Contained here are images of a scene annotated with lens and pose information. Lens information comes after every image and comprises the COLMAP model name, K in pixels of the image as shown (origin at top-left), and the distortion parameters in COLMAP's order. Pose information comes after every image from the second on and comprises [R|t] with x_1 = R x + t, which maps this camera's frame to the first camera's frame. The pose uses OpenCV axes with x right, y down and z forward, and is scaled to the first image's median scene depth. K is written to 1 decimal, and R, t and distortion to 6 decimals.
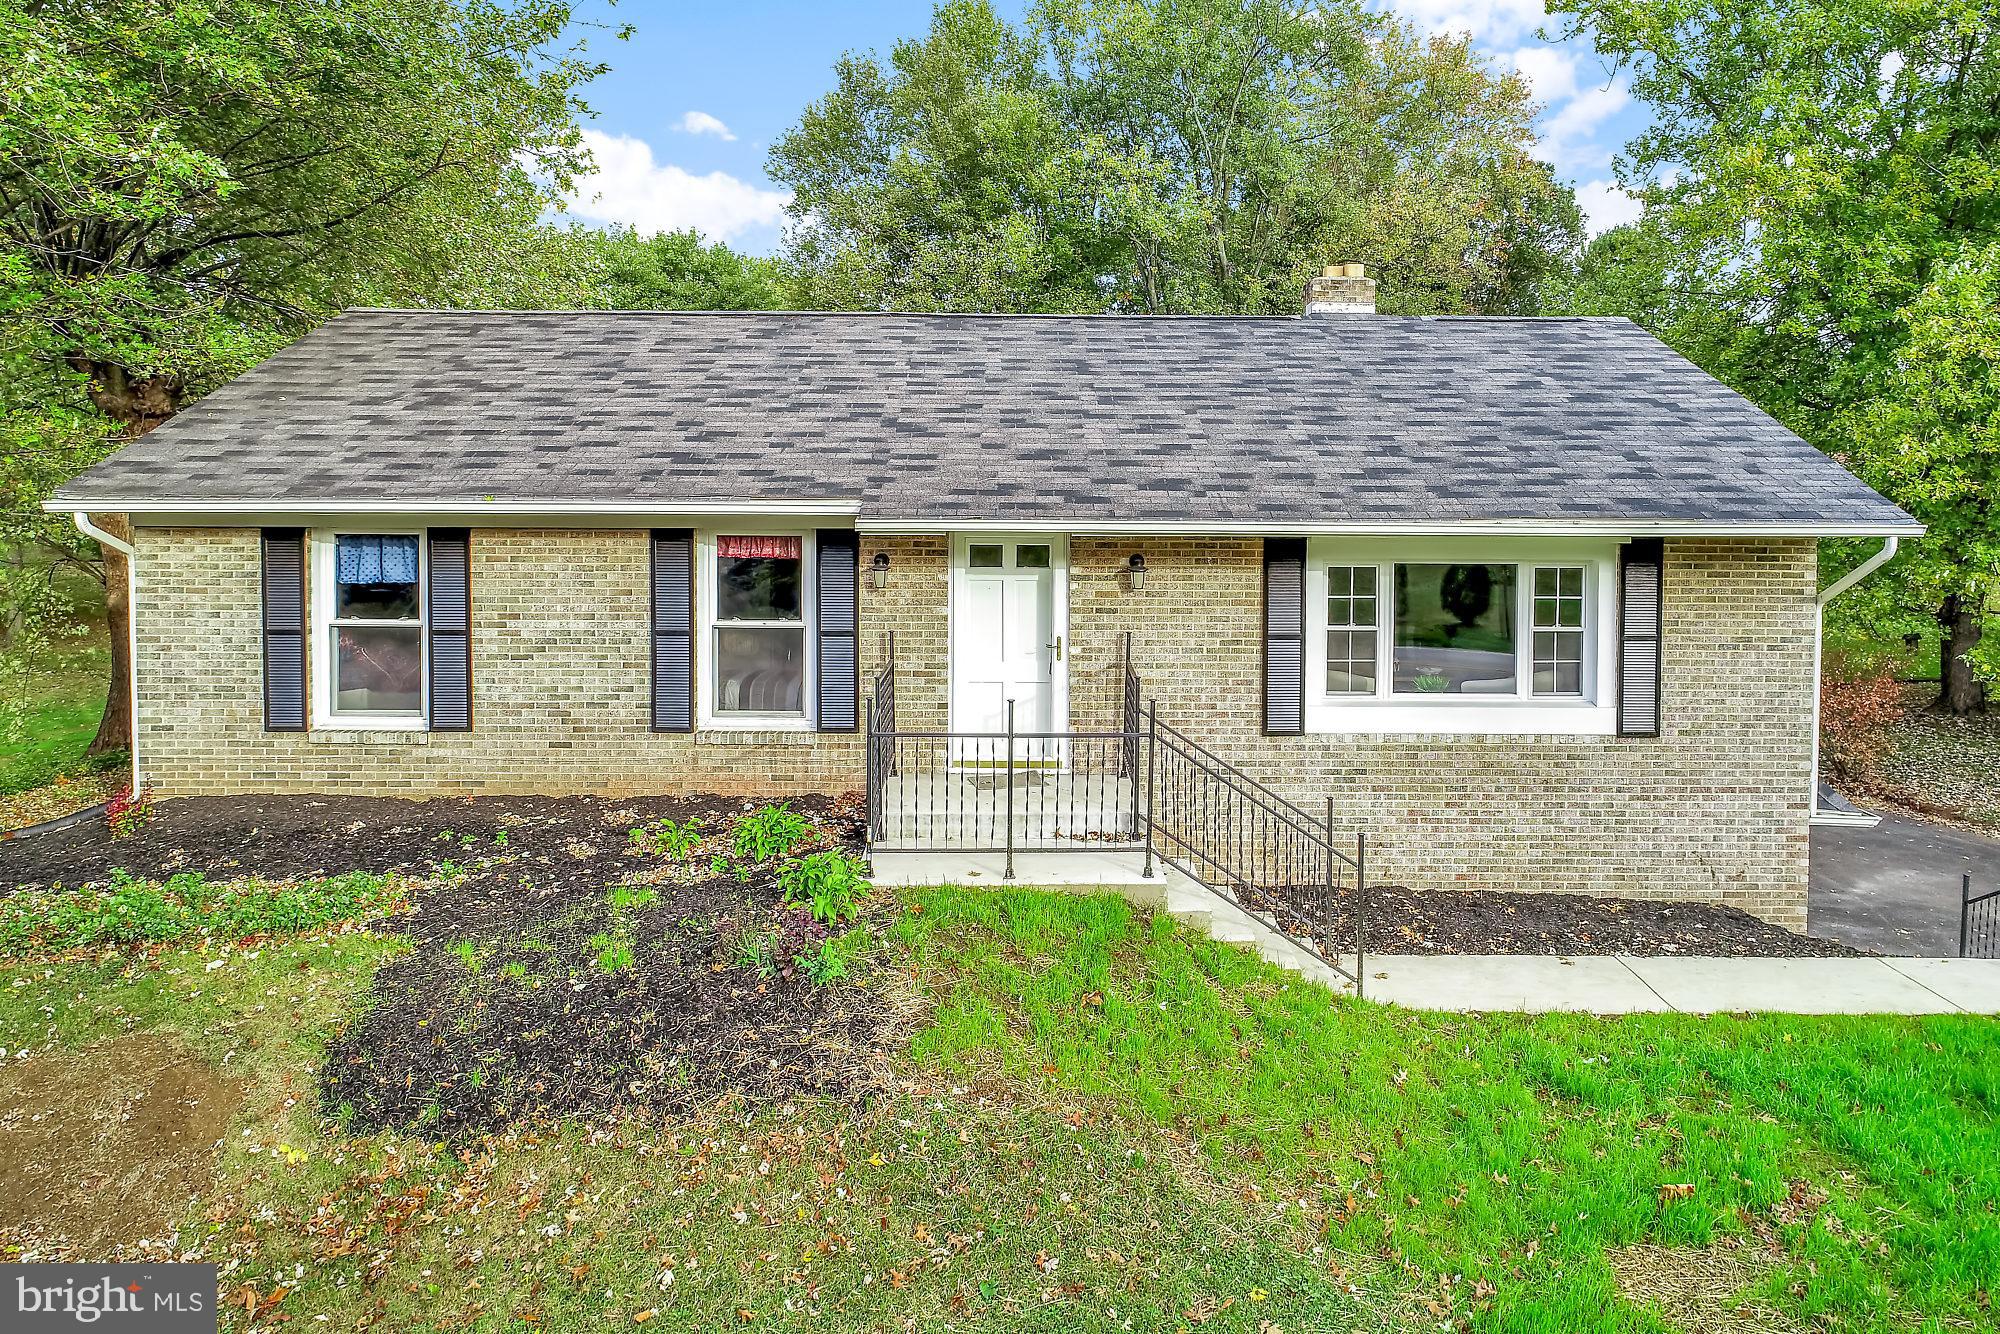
lens RADIAL K [[1368.5, 0, 1020.0], [0, 1368.5, 531.8], [0, 0, 1]] dist [0.004101, -0.004827]
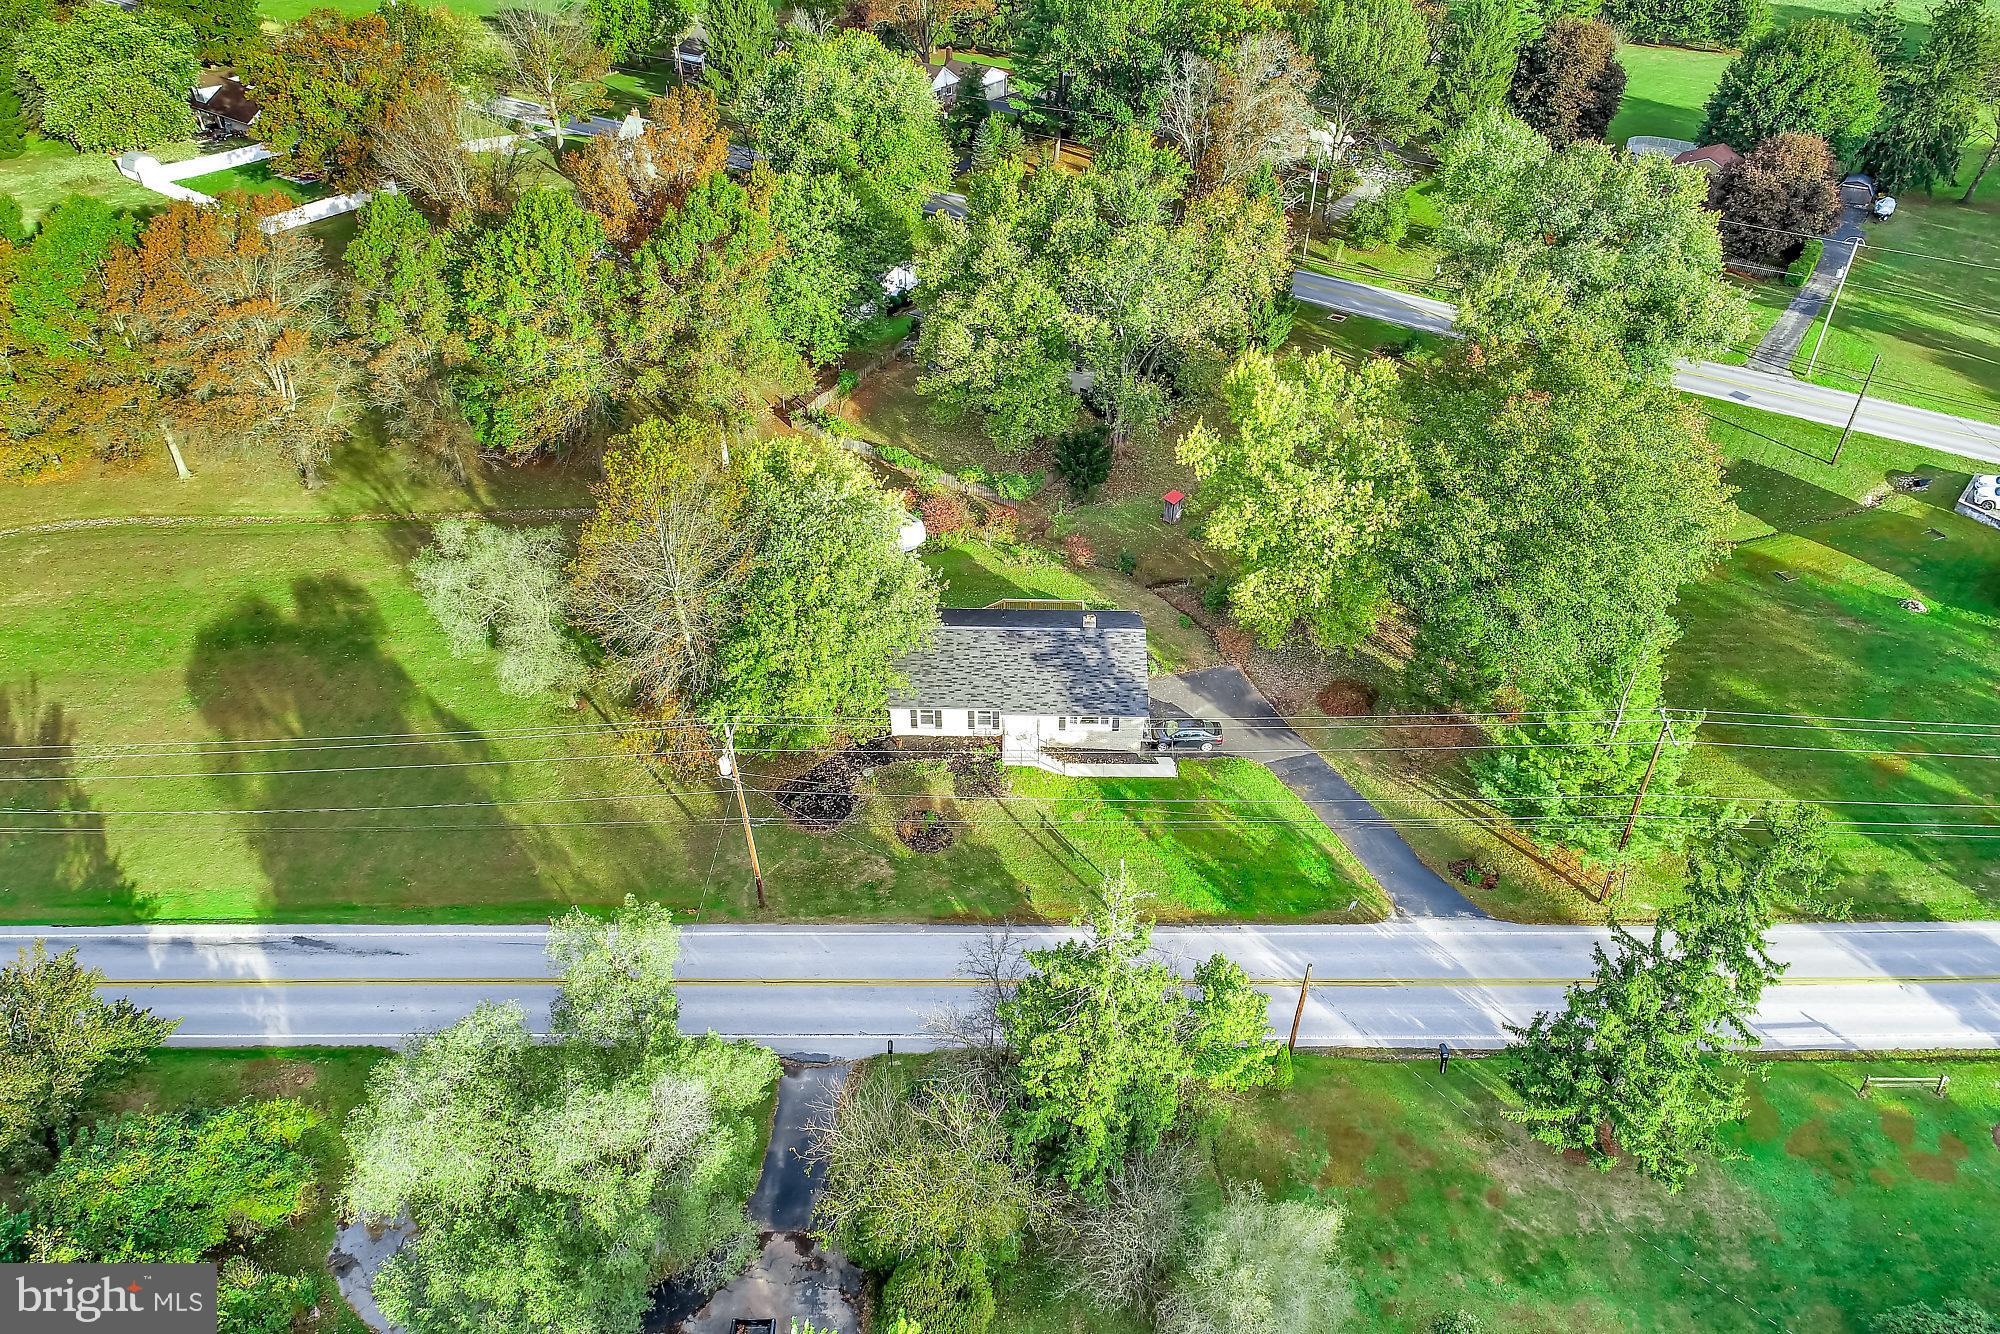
lens RADIAL K [[1368.5, 0, 1002.1], [0, 1368.5, 668.7], [0, 0, 1]] dist [0.004101, -0.004827]
pose [[0.999556, 0.011335, -0.027562, 0.077658], [0.006292, 0.823721, 0.566960, -3.906326], [0.029130, -0.566882, 0.823284, -4.364553]]
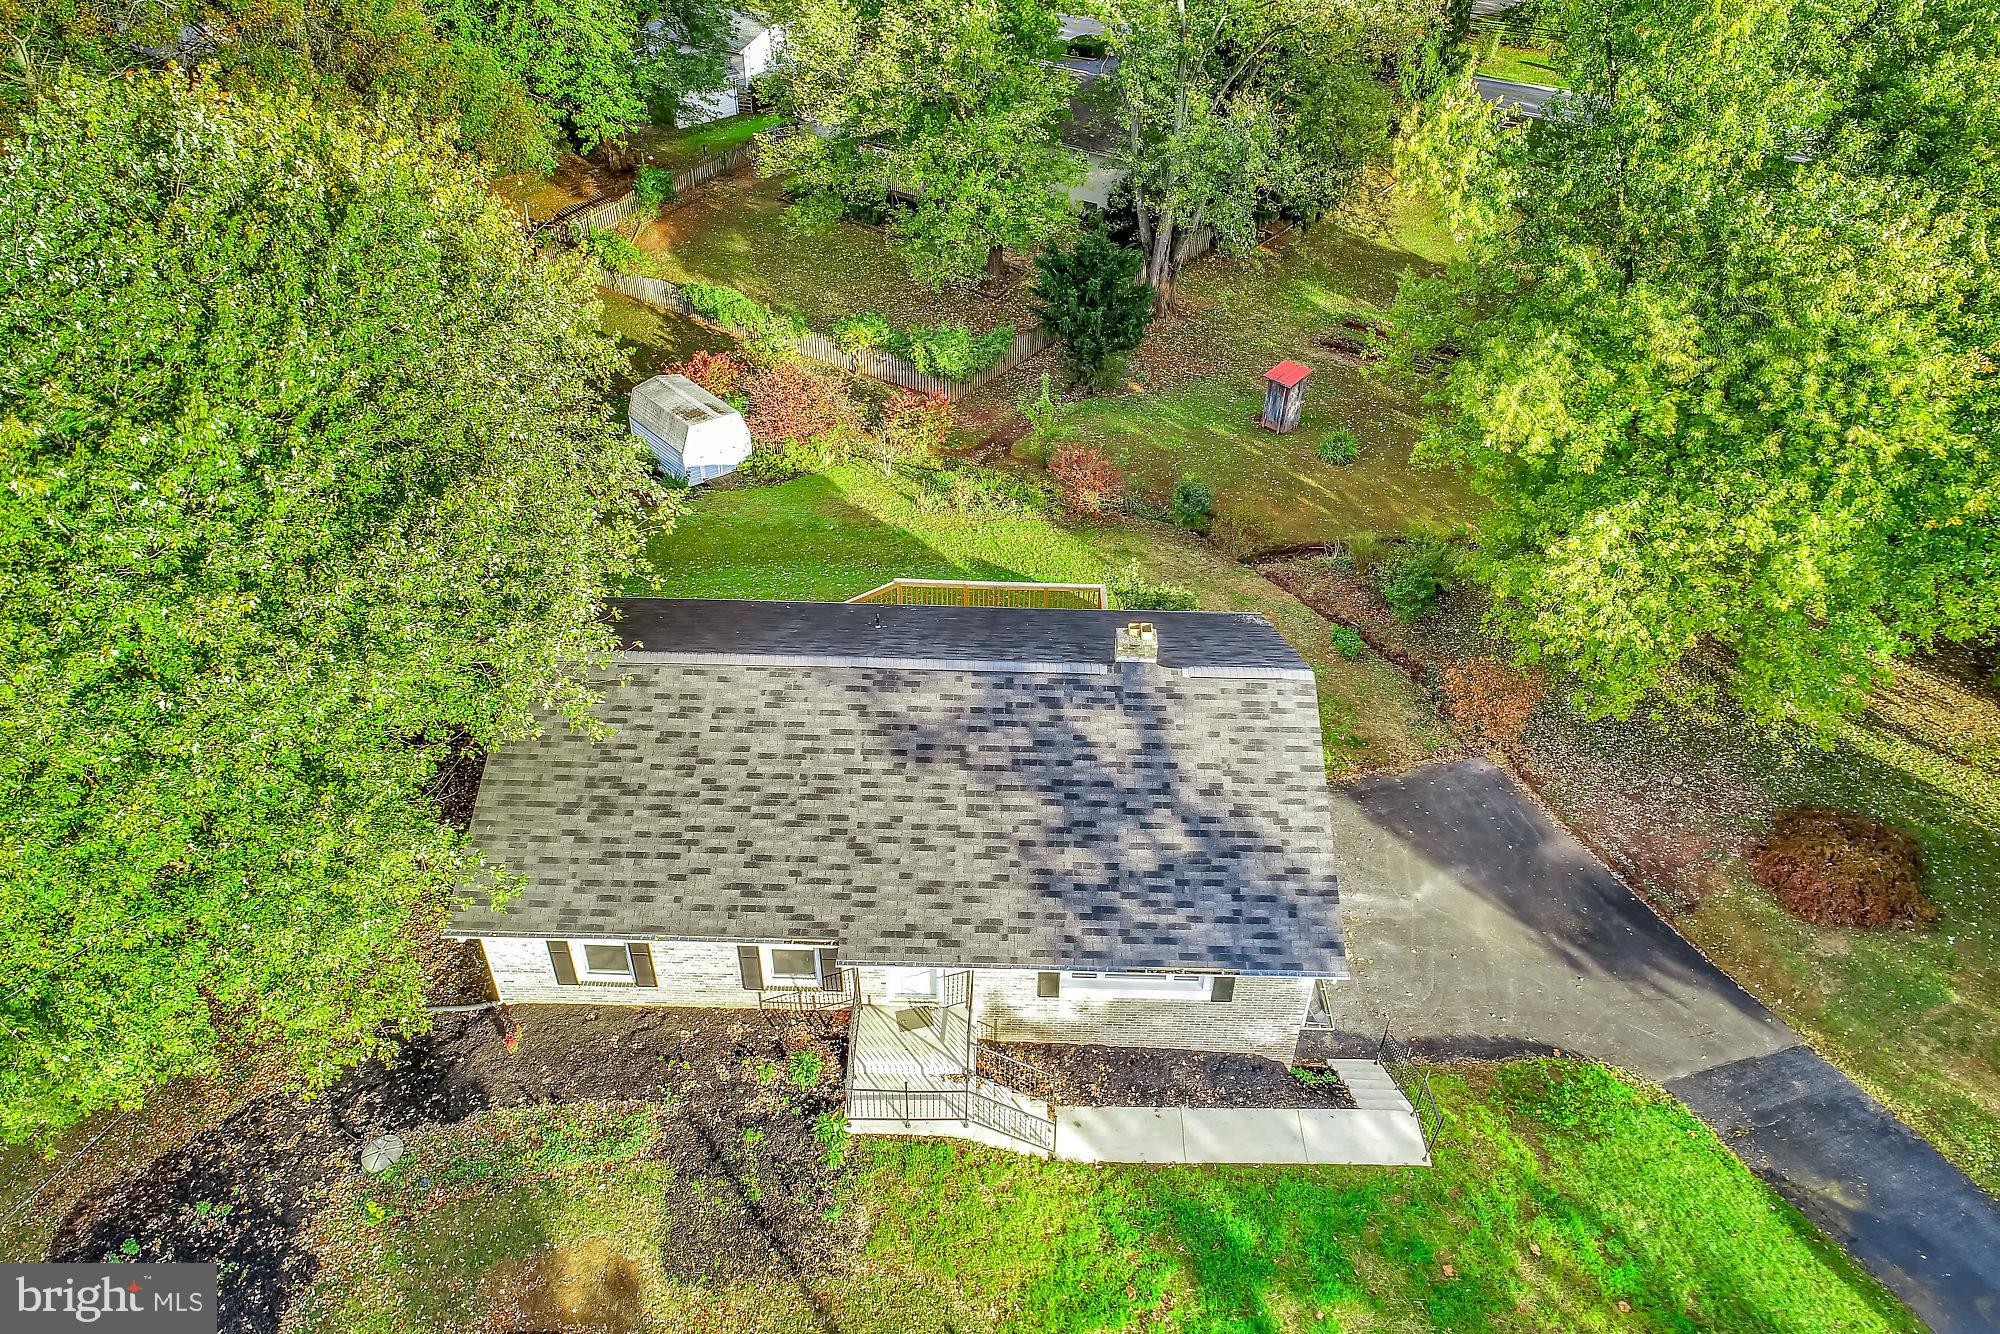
lens RADIAL K [[1368.5, 0, 999.9], [0, 1368.5, 646.3], [0, 0, 1]] dist [0.004101, -0.004827]
pose [[0.999654, 0.023646, -0.011523, 0.130433], [-0.013454, 0.836056, 0.548479, -1.423424], [0.022603, -0.548134, 0.836085, -0.435822]]
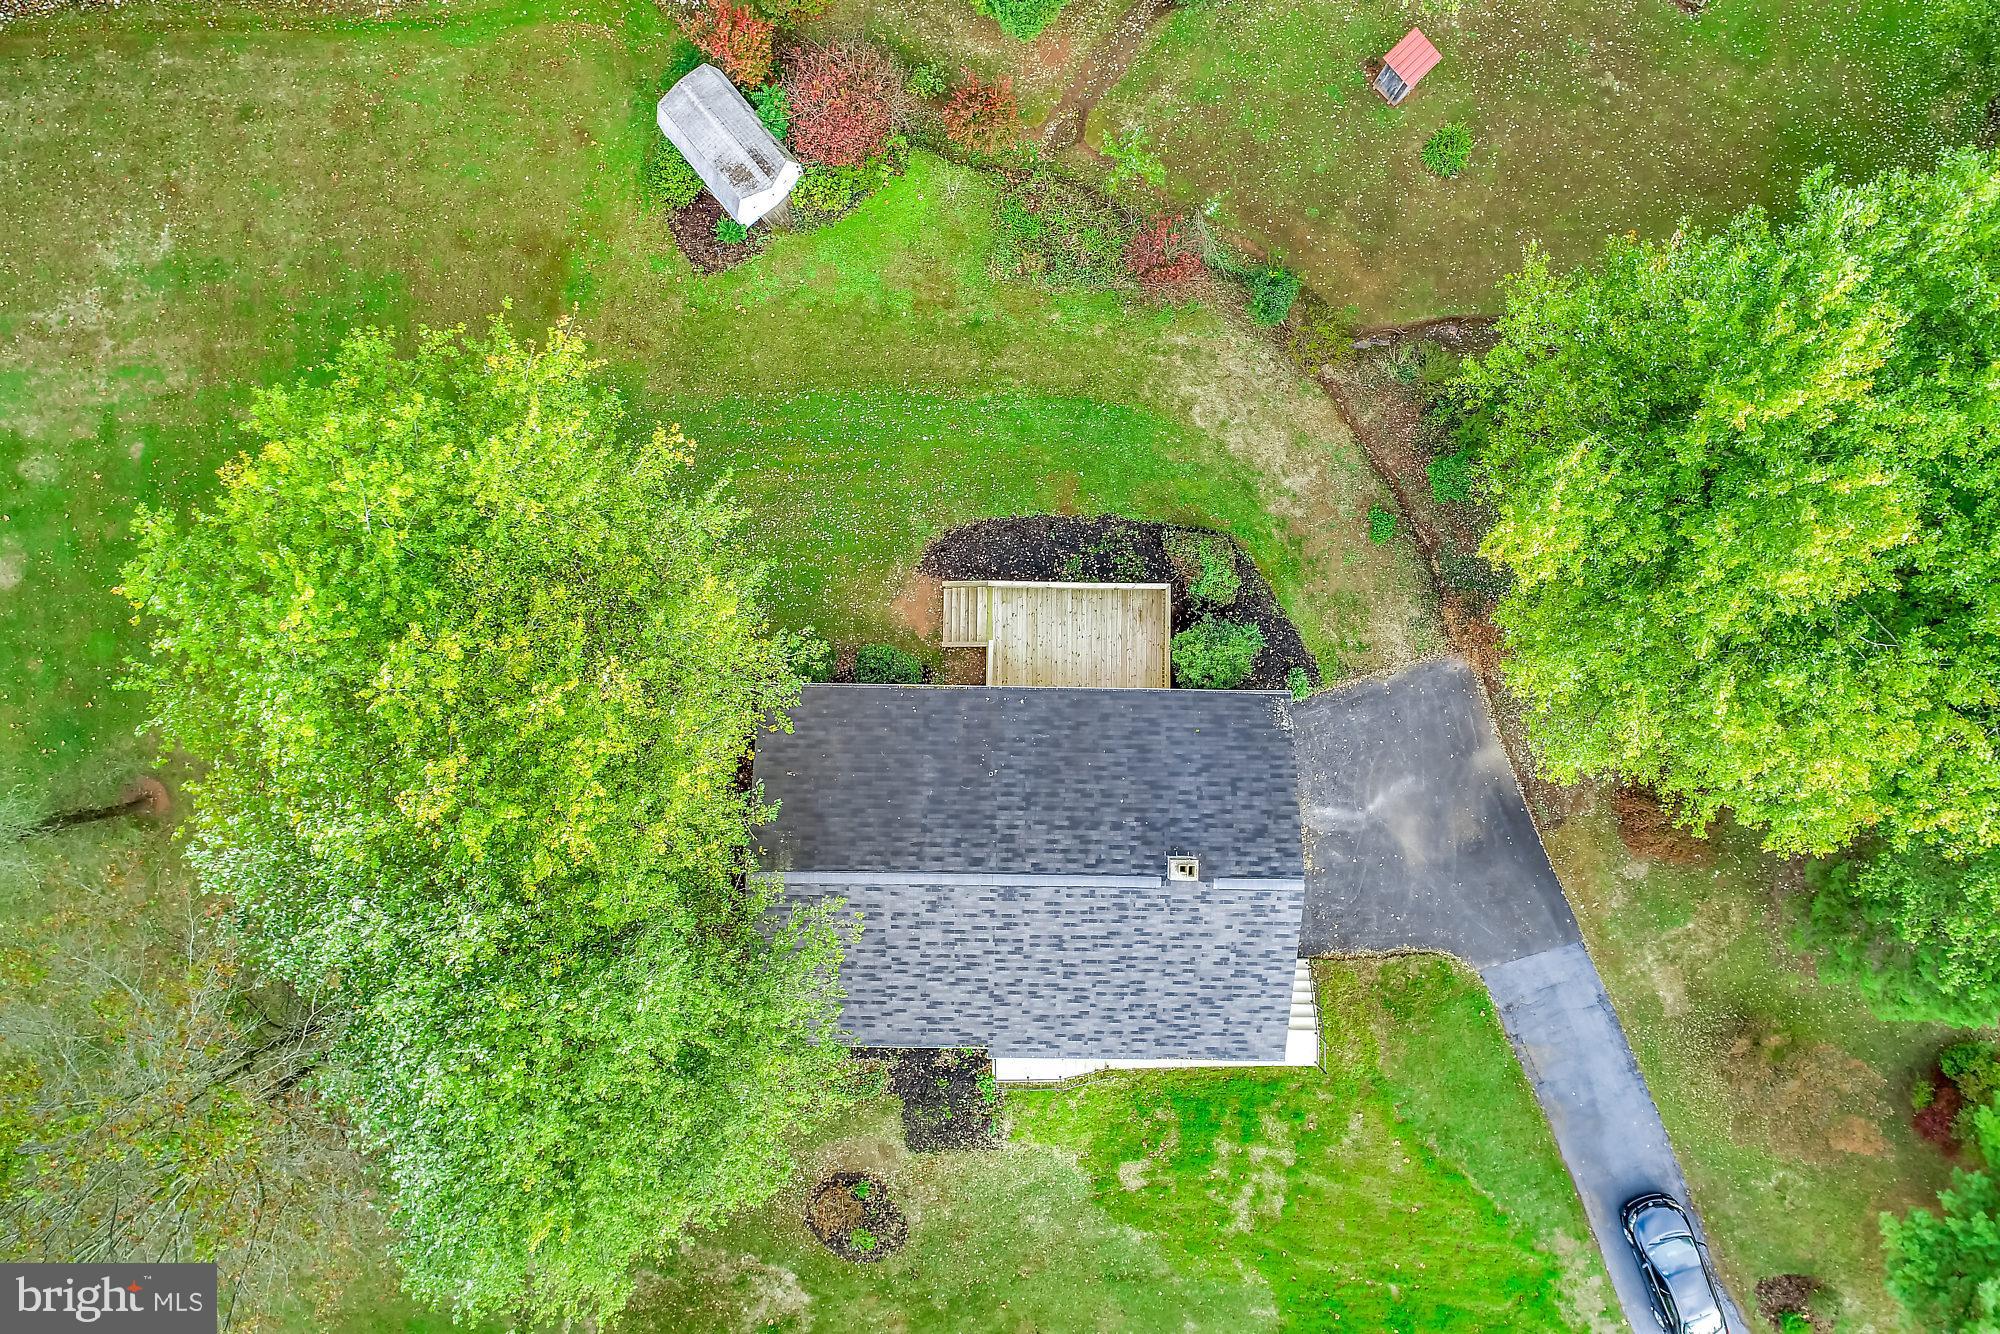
lens RADIAL K [[1368.5, 0, 996.2], [0, 1368.5, 684.9], [0, 0, 1]] dist [0.004101, -0.004827]
pose [[0.999782, 0.020077, -0.005680, -0.086912], [0.005121, 0.027779, 0.999601, -3.308541], [0.020227, -0.999412, 0.027671, 1.707121]]
